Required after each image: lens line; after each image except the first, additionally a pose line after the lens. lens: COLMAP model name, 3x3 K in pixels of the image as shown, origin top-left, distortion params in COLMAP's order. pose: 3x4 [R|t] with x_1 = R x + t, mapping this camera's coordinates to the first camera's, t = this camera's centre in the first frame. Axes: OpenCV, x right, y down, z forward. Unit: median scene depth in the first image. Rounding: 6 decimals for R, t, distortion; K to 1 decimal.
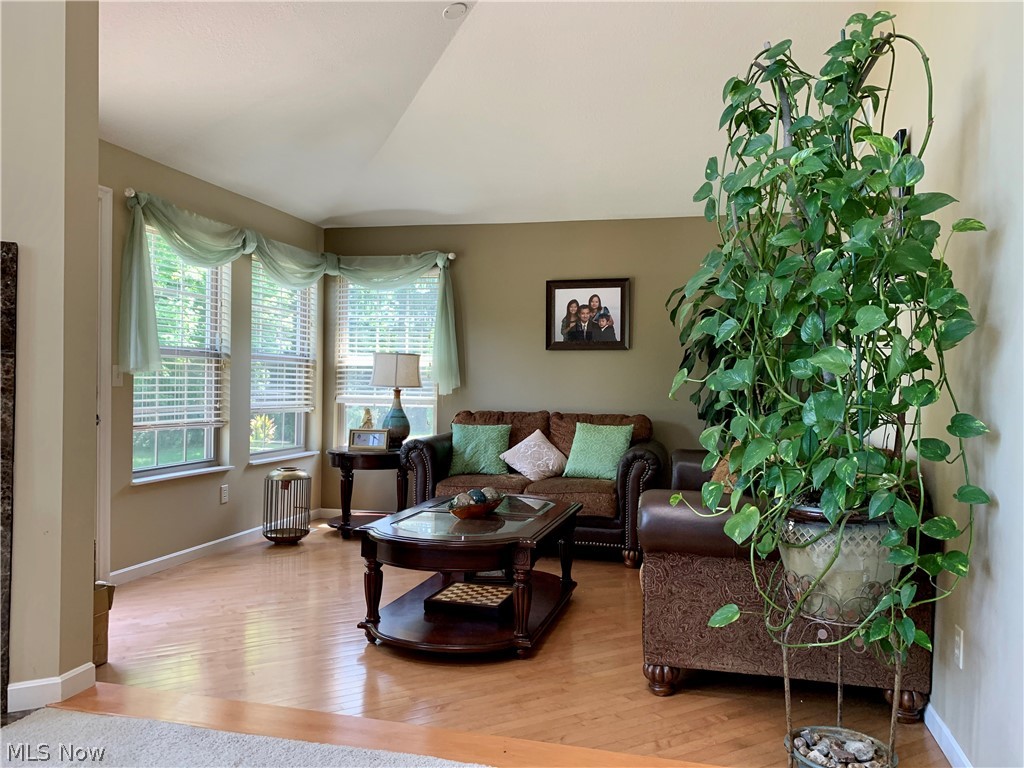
lens RADIAL K [[773.8, 0, 523.3], [0, 773.8, 386.4], [0, 0, 1]] dist [0.092367, -0.150837]
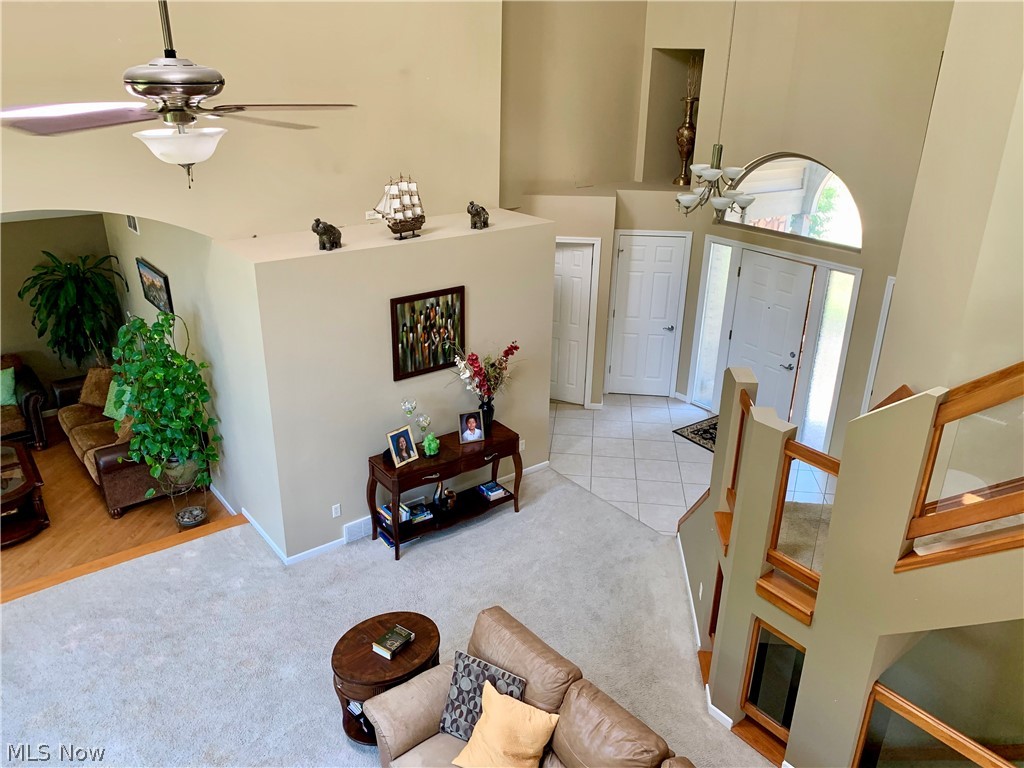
lens RADIAL K [[779.7, 0, 511.8], [0, 779.7, 380.0], [0, 0, 1]] dist [0.010335, 0.001550]
pose [[0.610930, -0.307379, 0.729577, -0.391636], [-0.008127, 0.919066, 0.394019, -0.535001], [-0.791643, -0.246648, 0.558987, -0.696265]]
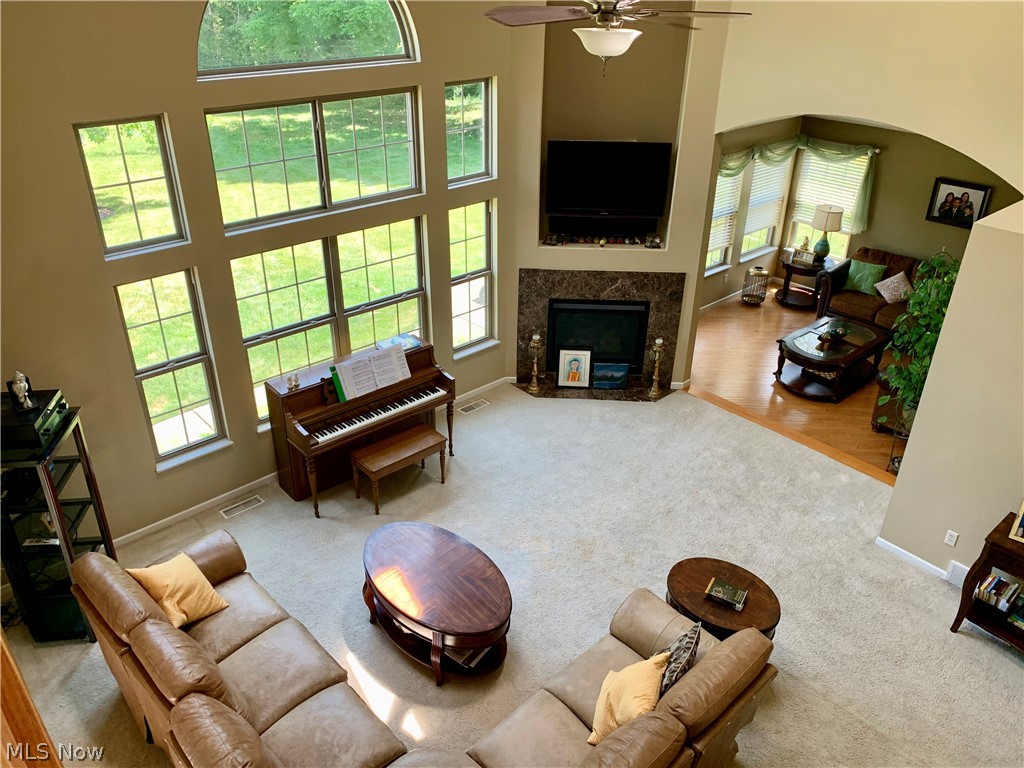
lens RADIAL K [[779.7, 0, 511.8], [0, 779.7, 380.0], [0, 0, 1]] dist [0.010335, 0.001550]
pose [[0.828674, 0.259271, -0.496062, 0.216008], [0.002261, 0.884693, 0.466169, -0.527318], [0.559726, -0.387424, 0.732536, -0.835119]]
